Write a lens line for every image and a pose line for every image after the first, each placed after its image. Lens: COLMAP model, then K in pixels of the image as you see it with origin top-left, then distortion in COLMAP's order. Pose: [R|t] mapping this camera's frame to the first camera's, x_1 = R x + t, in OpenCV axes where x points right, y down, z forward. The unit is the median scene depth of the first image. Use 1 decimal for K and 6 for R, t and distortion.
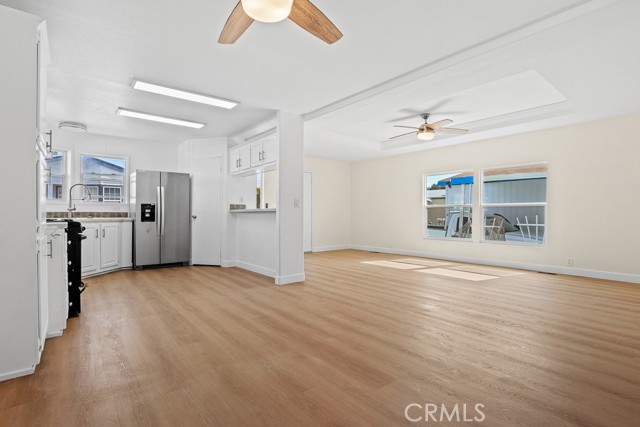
lens RADIAL K [[301.3, 0, 312.0], [0, 301.3, 214.3], [0, 0, 1]] dist [-0.030526, 0.002712]
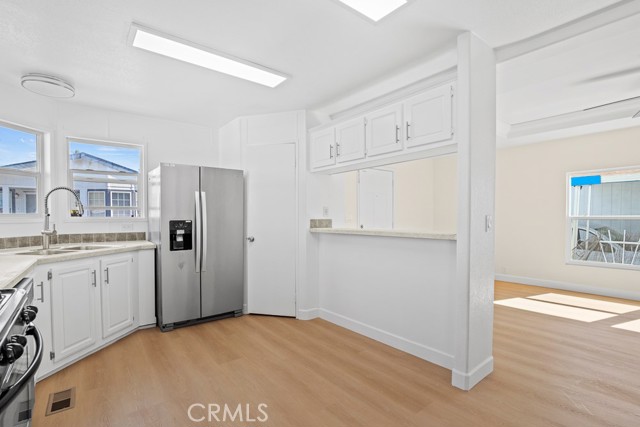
lens RADIAL K [[301.3, 0, 318.0], [0, 301.3, 224.9], [0, 0, 1]] dist [-0.030526, 0.002712]
pose [[0.999951, -0.004074, -0.009058, -0.267957], [0.004276, 0.999740, 0.022414, -0.037951], [0.008965, -0.022451, 0.999708, 0.401438]]
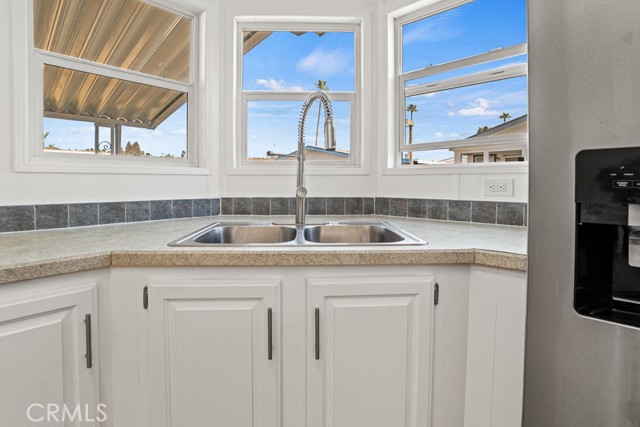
lens RADIAL K [[301.3, 0, 326.1], [0, 301.3, 186.8], [0, 0, 1]] dist [-0.030526, 0.002712]
pose [[0.154843, 0.006611, -0.987917, -0.470606], [-0.003113, 0.999976, 0.006204, -0.021882], [0.987934, 0.002115, 0.154860, 0.876356]]
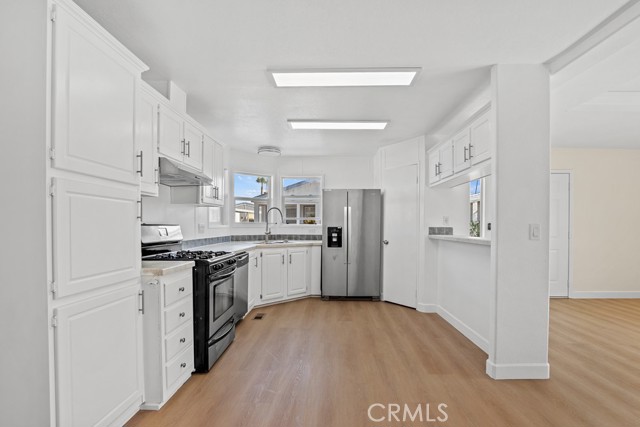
lens RADIAL K [[301.3, 0, 327.9], [0, 301.3, 229.2], [0, 0, 1]] dist [-0.030526, 0.002712]
pose [[0.775252, 0.008046, -0.631601, -0.001468], [-0.003859, 0.999961, 0.008002, -0.035497], [0.631640, -0.003766, 0.775252, 0.295146]]
